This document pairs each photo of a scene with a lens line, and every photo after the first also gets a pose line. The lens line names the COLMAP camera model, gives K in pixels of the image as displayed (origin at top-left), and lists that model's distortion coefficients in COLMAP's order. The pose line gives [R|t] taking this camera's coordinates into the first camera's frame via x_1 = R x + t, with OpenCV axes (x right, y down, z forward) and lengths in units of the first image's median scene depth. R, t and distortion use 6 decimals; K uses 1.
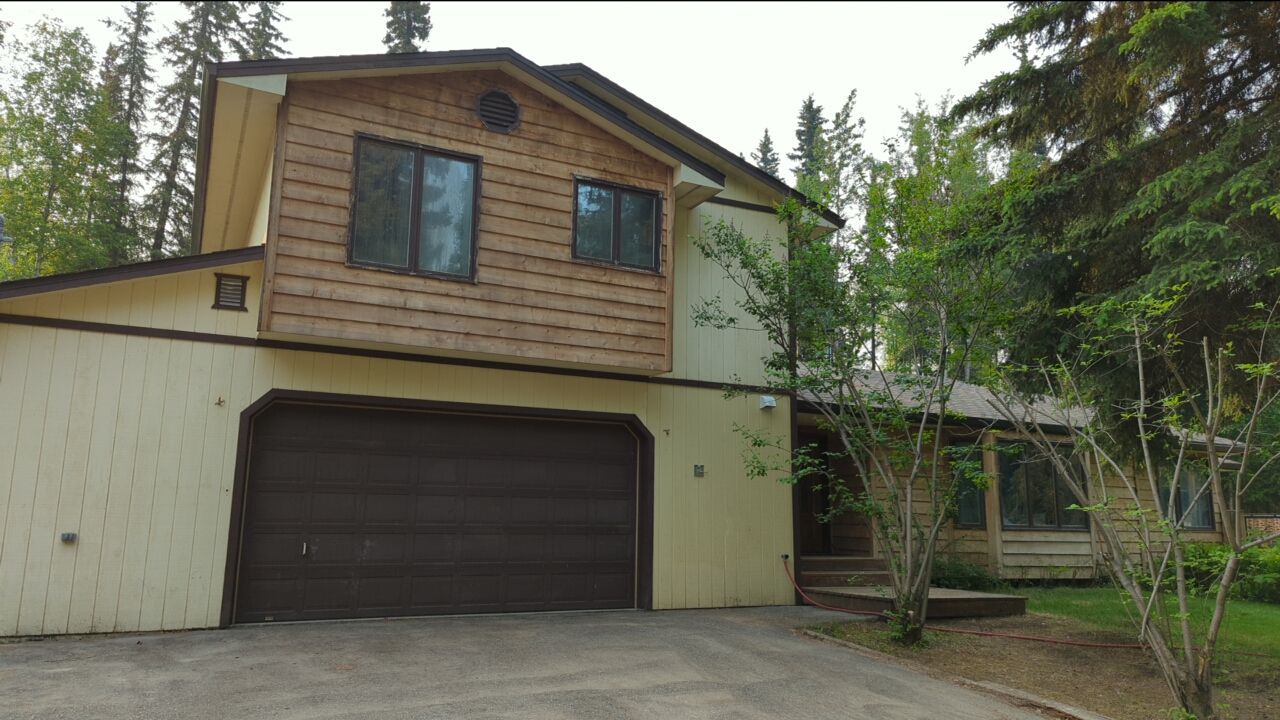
lens RADIAL K [[910.4, 0, 643.8], [0, 910.4, 363.8], [0, 0, 1]] dist [0.051682, -0.065526]
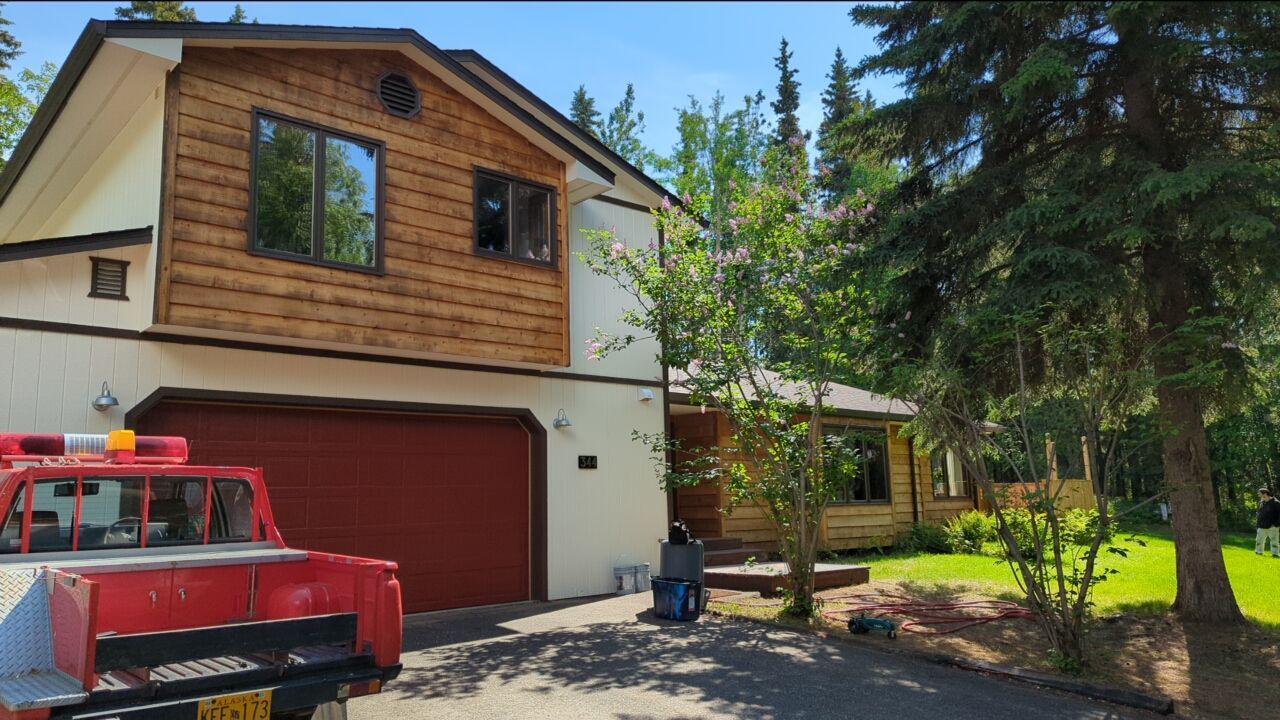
lens RADIAL K [[910.4, 0, 643.8], [0, 910.4, 363.8], [0, 0, 1]] dist [0.051682, -0.065526]
pose [[0.961980, -0.000001, 0.273121, -0.174994], [-0.004782, 0.999847, 0.016849, -0.011779], [-0.273079, -0.017515, 0.961832, 0.001343]]
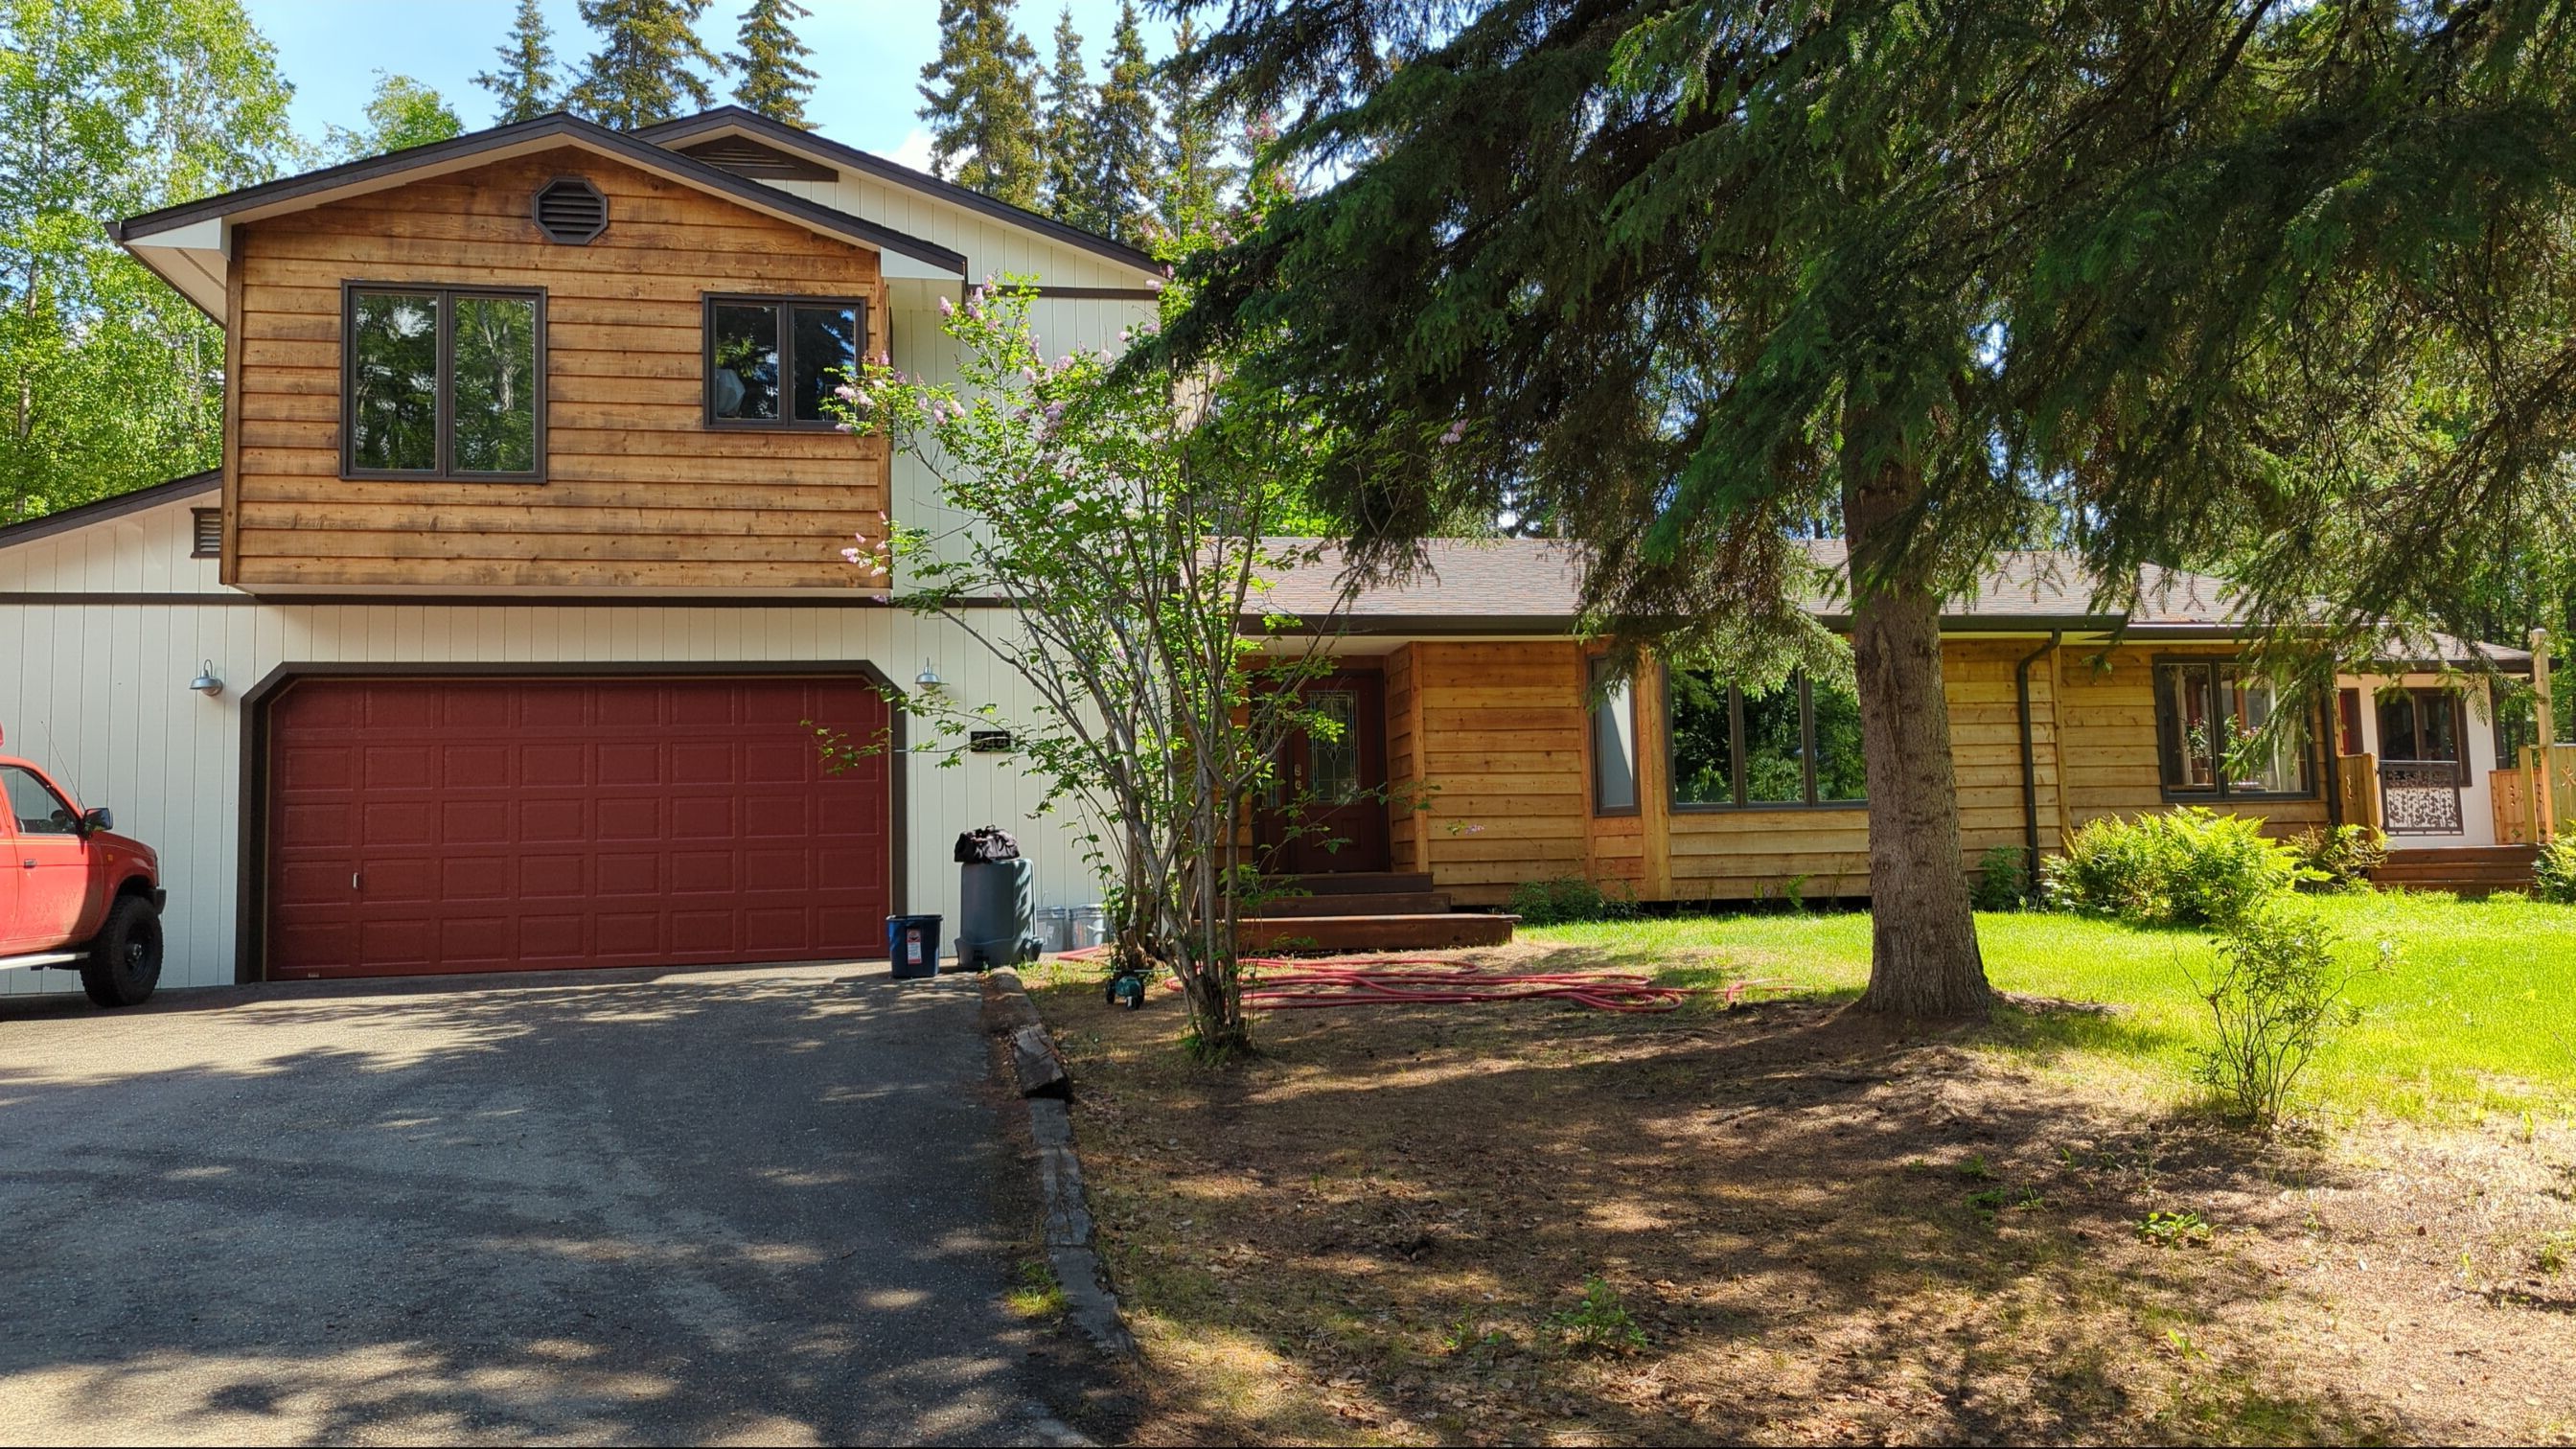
lens RADIAL K [[1832.4, 0, 1322.6], [0, 1832.4, 739.6], [0, 0, 1]] dist [0.022155, -0.003472]
pose [[0.960507, -0.067437, -0.269959, 0.687056], [0.090873, 0.993014, 0.075266, 0.047871], [0.262997, -0.096825, 0.959926, -0.157849]]
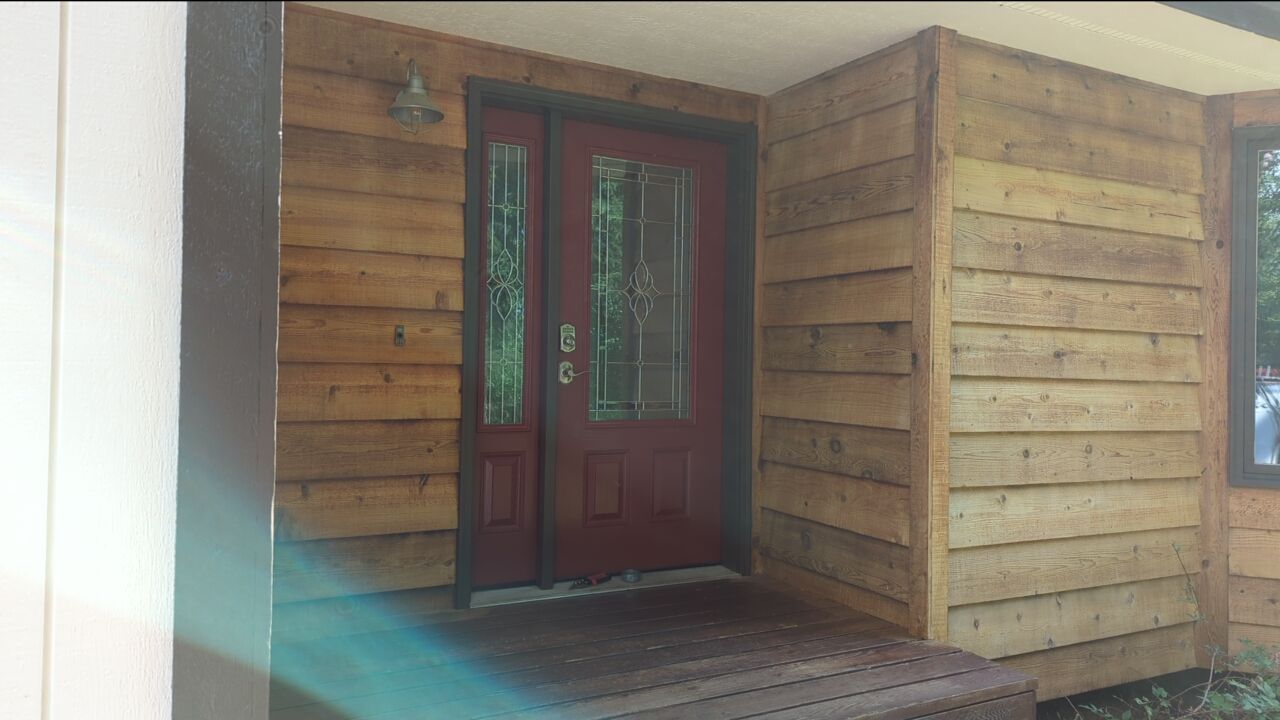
lens RADIAL K [[910.4, 0, 643.8], [0, 910.4, 363.8], [0, 0, 1]] dist [0.051682, -0.065526]
pose [[0.999729, 0.000504, 0.023293, 0.236738], [-0.004349, 0.986230, 0.165322, 0.148359], [-0.022889, -0.165378, 0.985965, 1.068329]]
